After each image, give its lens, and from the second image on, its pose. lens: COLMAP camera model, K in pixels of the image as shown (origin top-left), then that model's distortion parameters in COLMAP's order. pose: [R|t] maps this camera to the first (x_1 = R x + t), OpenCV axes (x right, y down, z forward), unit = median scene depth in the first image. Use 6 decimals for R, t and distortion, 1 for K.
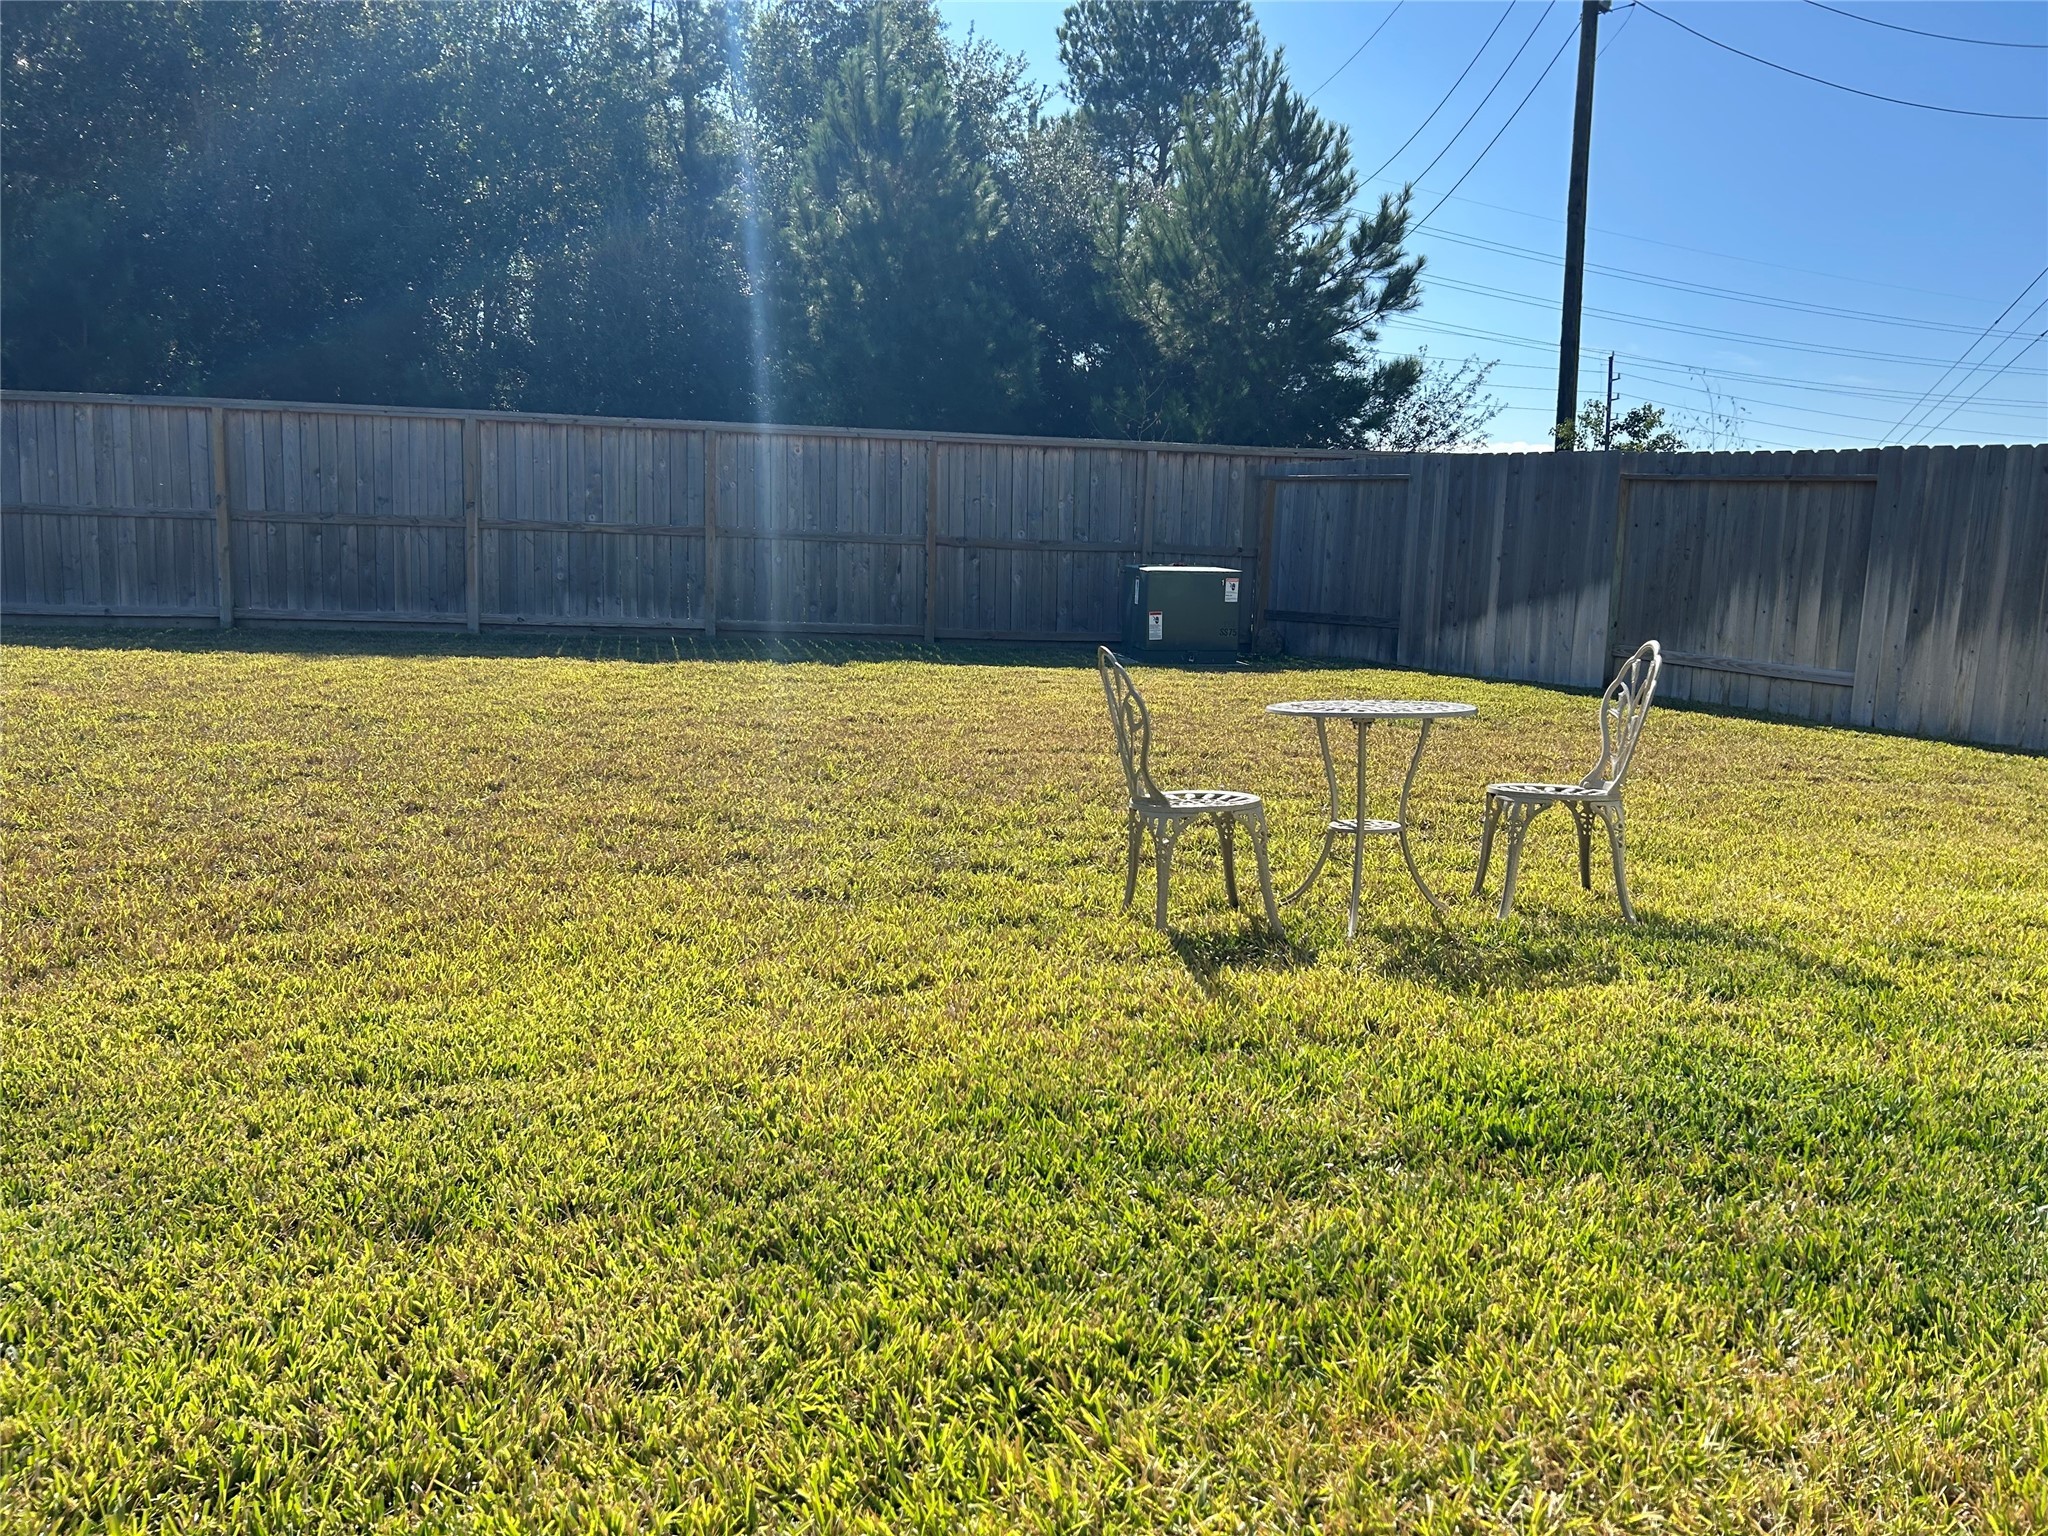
lens RADIAL K [[1535.1, 0, 1023.7], [0, 1535.1, 758.1], [0, 0, 1]] dist [0.056170, -0.063364]
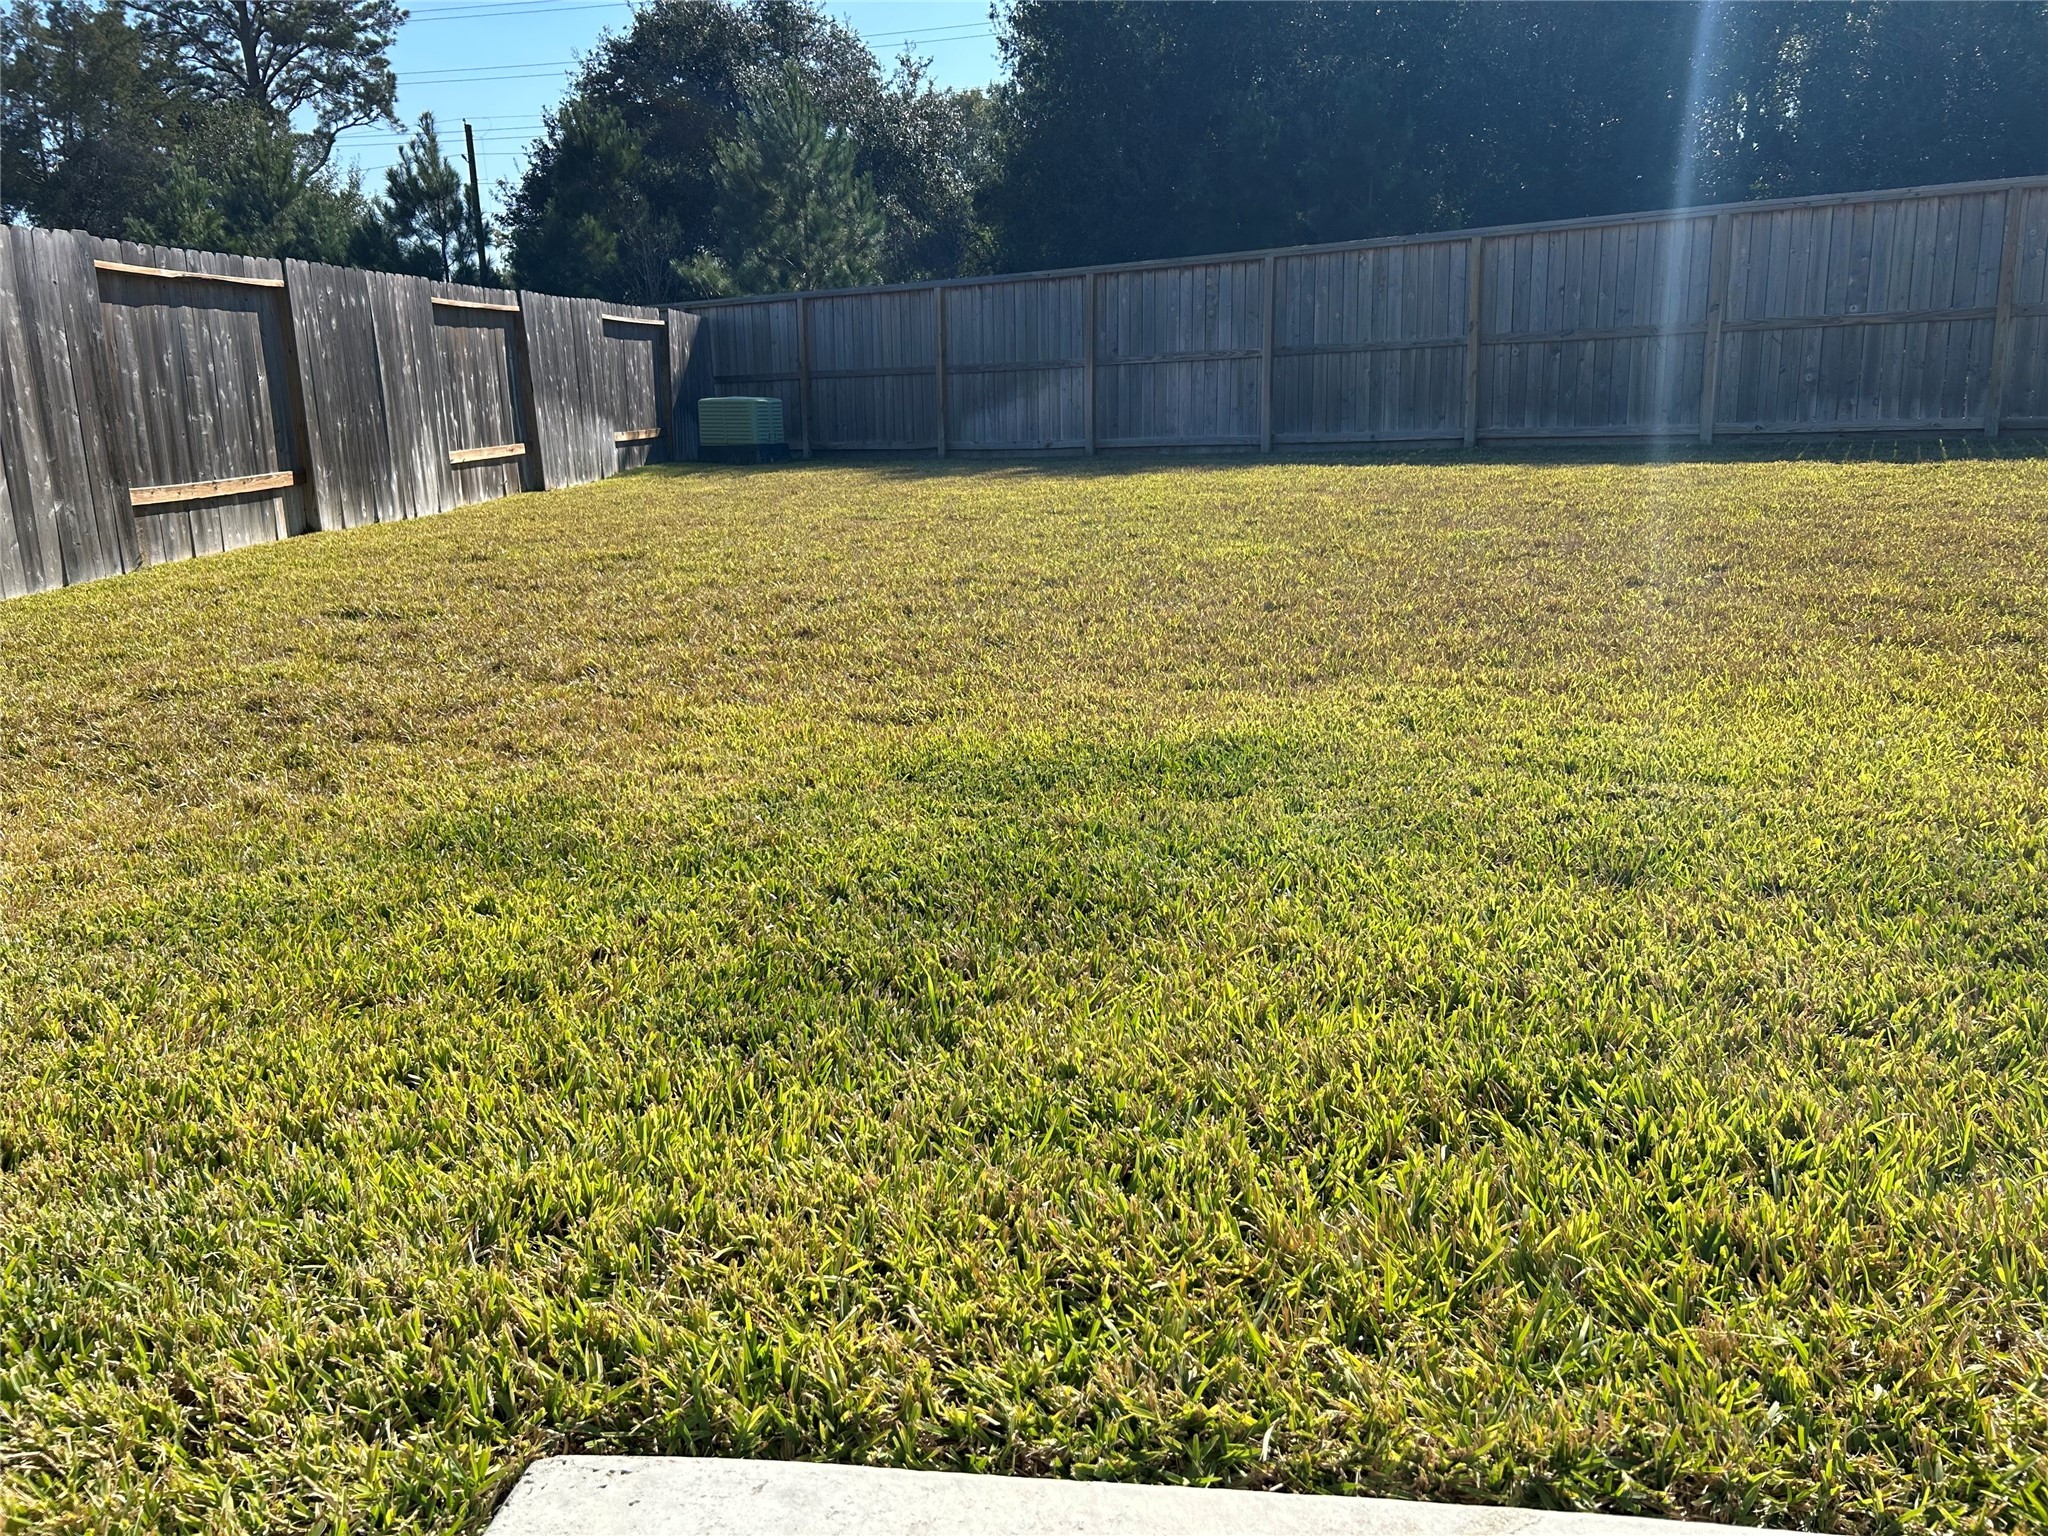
lens RADIAL K [[1535.1, 0, 1021.4], [0, 1535.1, 737.3], [0, 0, 1]] dist [0.056170, -0.063364]
pose [[0.731457, 0.098422, -0.674747, 0.003861], [-0.036109, 0.993731, 0.105807, 0.059399], [0.680931, -0.053029, 0.730425, -0.015315]]
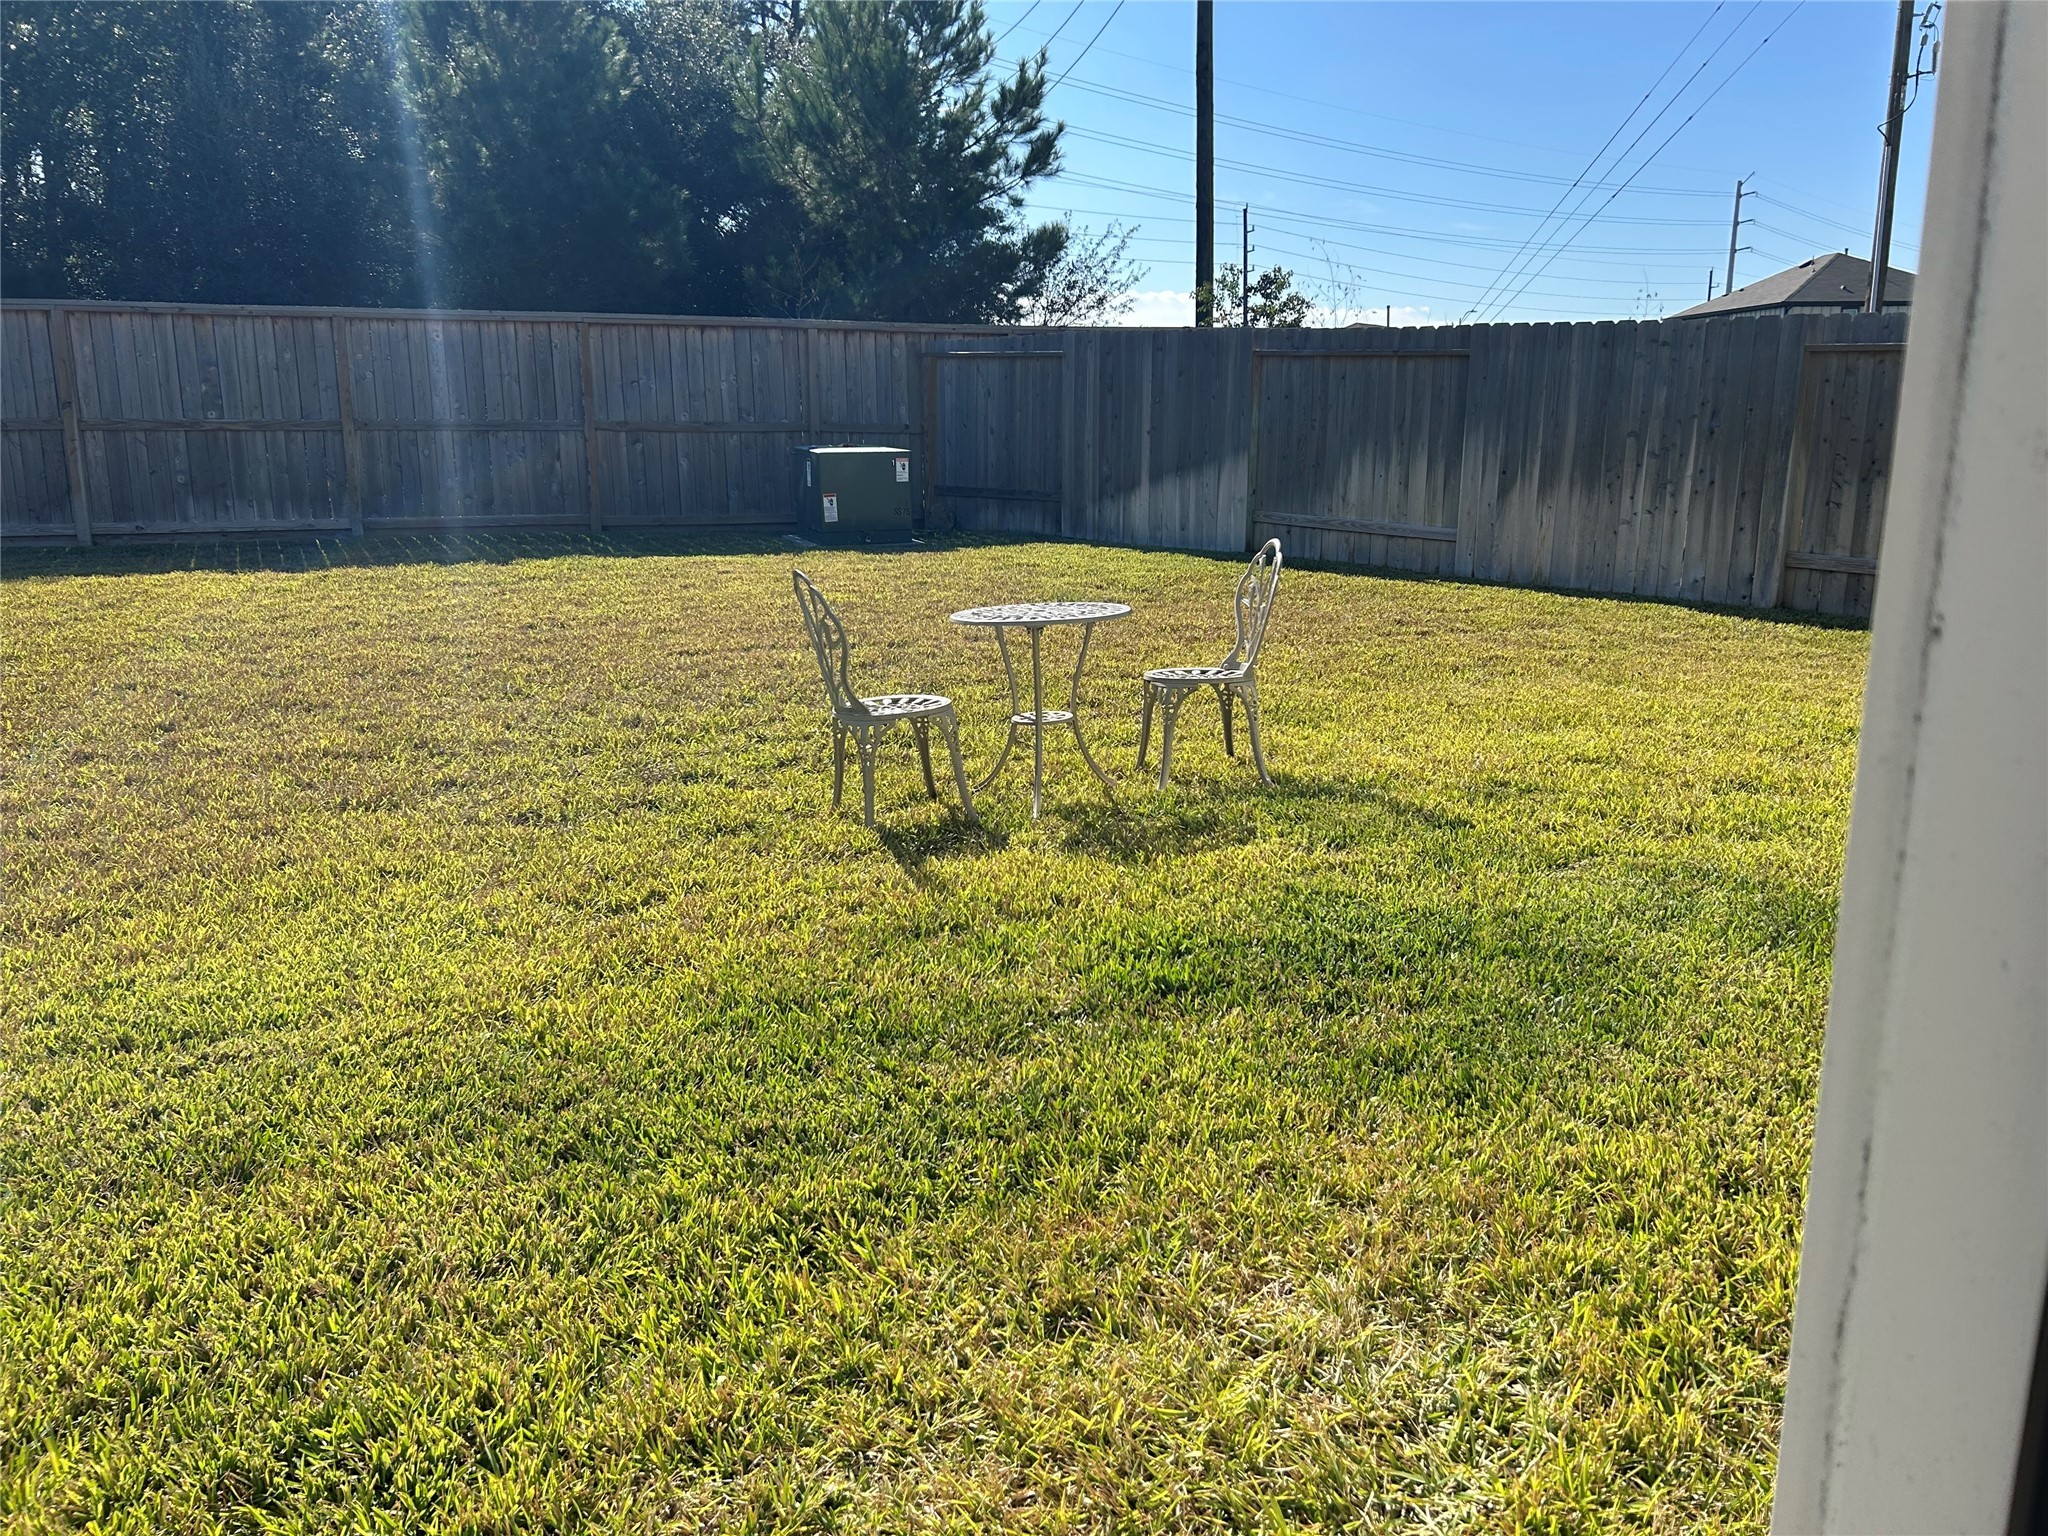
lens RADIAL K [[1535.1, 0, 1001.7], [0, 1535.1, 746.9], [0, 0, 1]] dist [0.056170, -0.063364]
pose [[0.979180, -0.075611, 0.188385, -0.019846], [0.060311, 0.994496, 0.085674, -0.033492], [-0.193826, -0.072528, 0.978351, -0.092605]]
